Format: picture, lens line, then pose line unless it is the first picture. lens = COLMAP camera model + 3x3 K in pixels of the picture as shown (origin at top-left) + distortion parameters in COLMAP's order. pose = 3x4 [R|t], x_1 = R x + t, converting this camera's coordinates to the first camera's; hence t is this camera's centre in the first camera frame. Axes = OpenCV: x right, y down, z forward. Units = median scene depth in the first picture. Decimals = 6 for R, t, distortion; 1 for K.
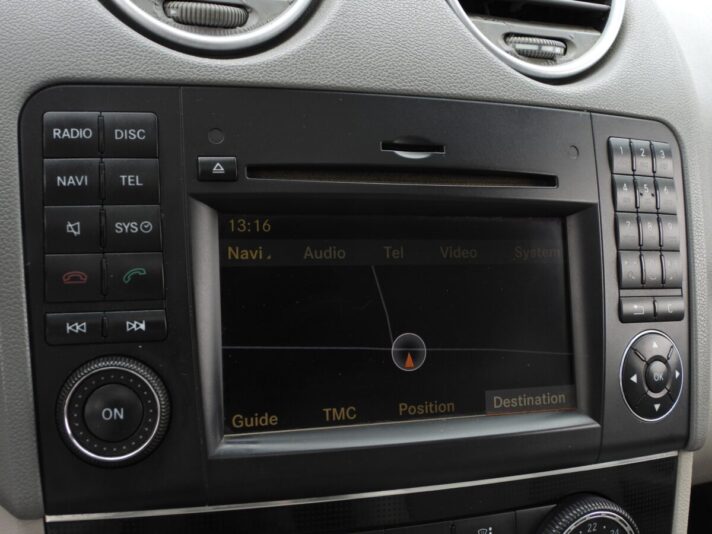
lens RADIAL K [[879.5, 0, 356.0], [0, 879.5, 267.0], [0, 0, 1]] dist [-0.018178, -0.015334]
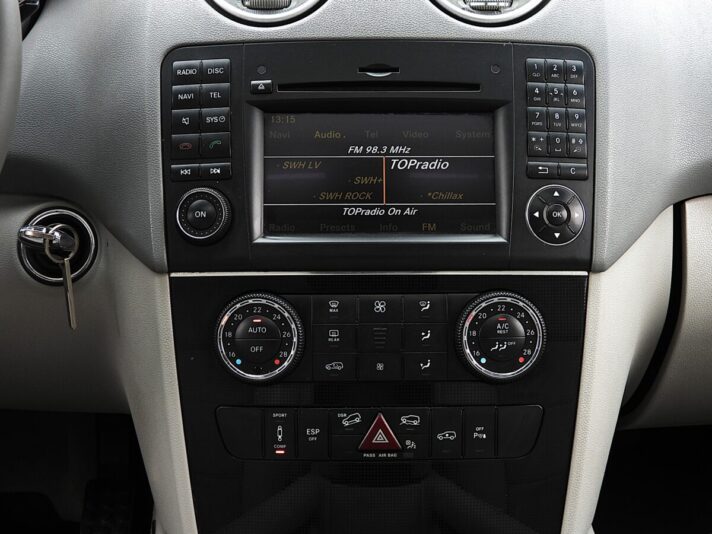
lens RADIAL K [[1357.6, 0, 356.0], [0, 1357.6, 267.0], [0, 0, 1]] dist [-0.076602, -0.163512]
pose [[0.935683, -0.018317, -0.352367, 0.957987], [-0.005018, 0.997860, -0.065195, 0.420152], [0.352807, 0.062770, 0.933588, -1.447728]]
